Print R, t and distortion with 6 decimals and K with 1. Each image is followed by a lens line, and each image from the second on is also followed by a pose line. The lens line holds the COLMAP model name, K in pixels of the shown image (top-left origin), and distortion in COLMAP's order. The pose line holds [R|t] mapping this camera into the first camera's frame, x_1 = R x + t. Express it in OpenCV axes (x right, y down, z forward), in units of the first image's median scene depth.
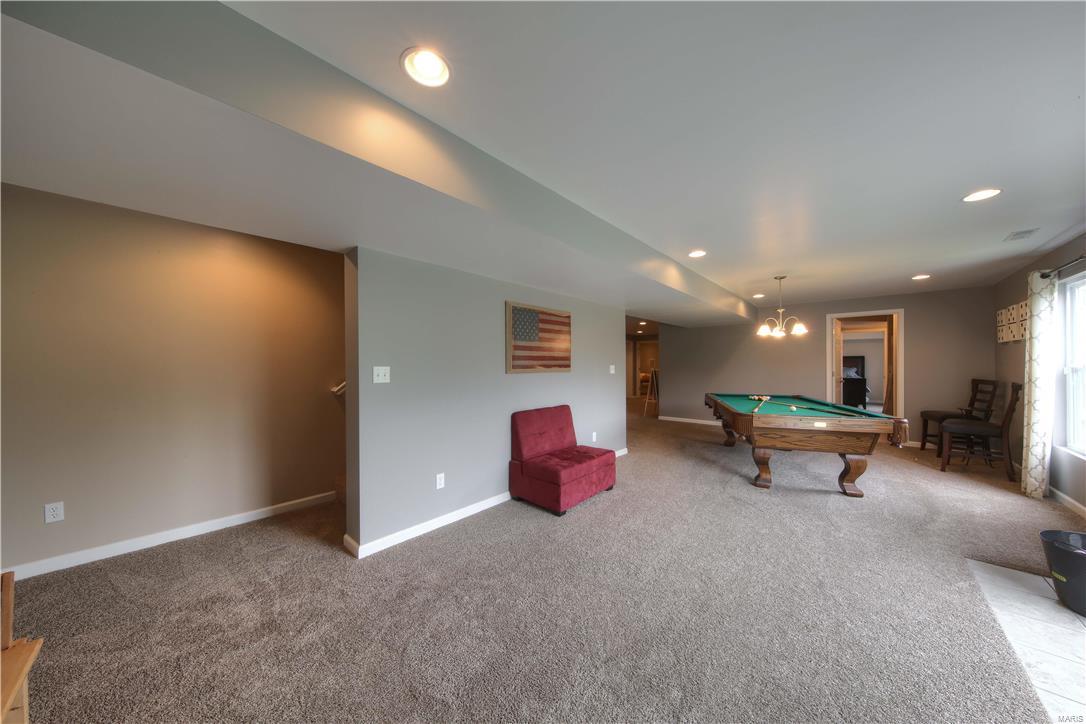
lens RADIAL K [[340.9, 0, 544.1], [0, 340.9, 366.2], [0, 0, 1]] dist [-0.002188, -0.001492]
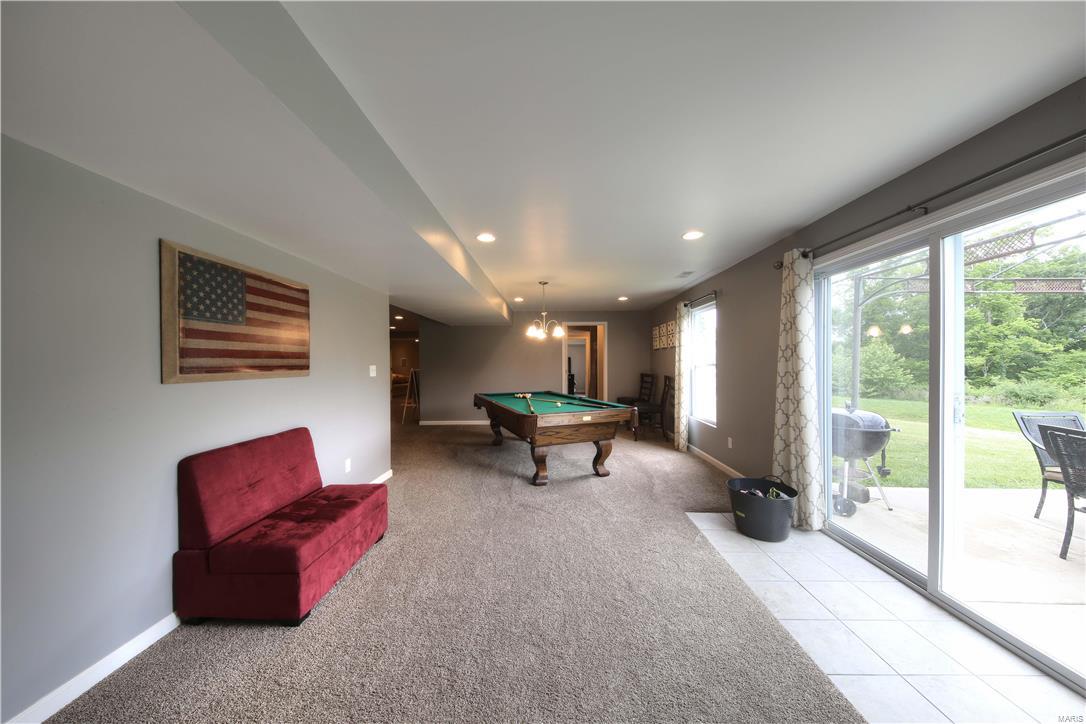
lens RADIAL K [[340.9, 0, 544.8], [0, 340.9, 364.9], [0, 0, 1]] dist [-0.002188, -0.001492]
pose [[0.753887, -0.004979, 0.656986, -0.013328], [0.006089, 0.999981, 0.000592, -0.002679], [-0.656976, 0.003555, 0.753903, 0.237860]]
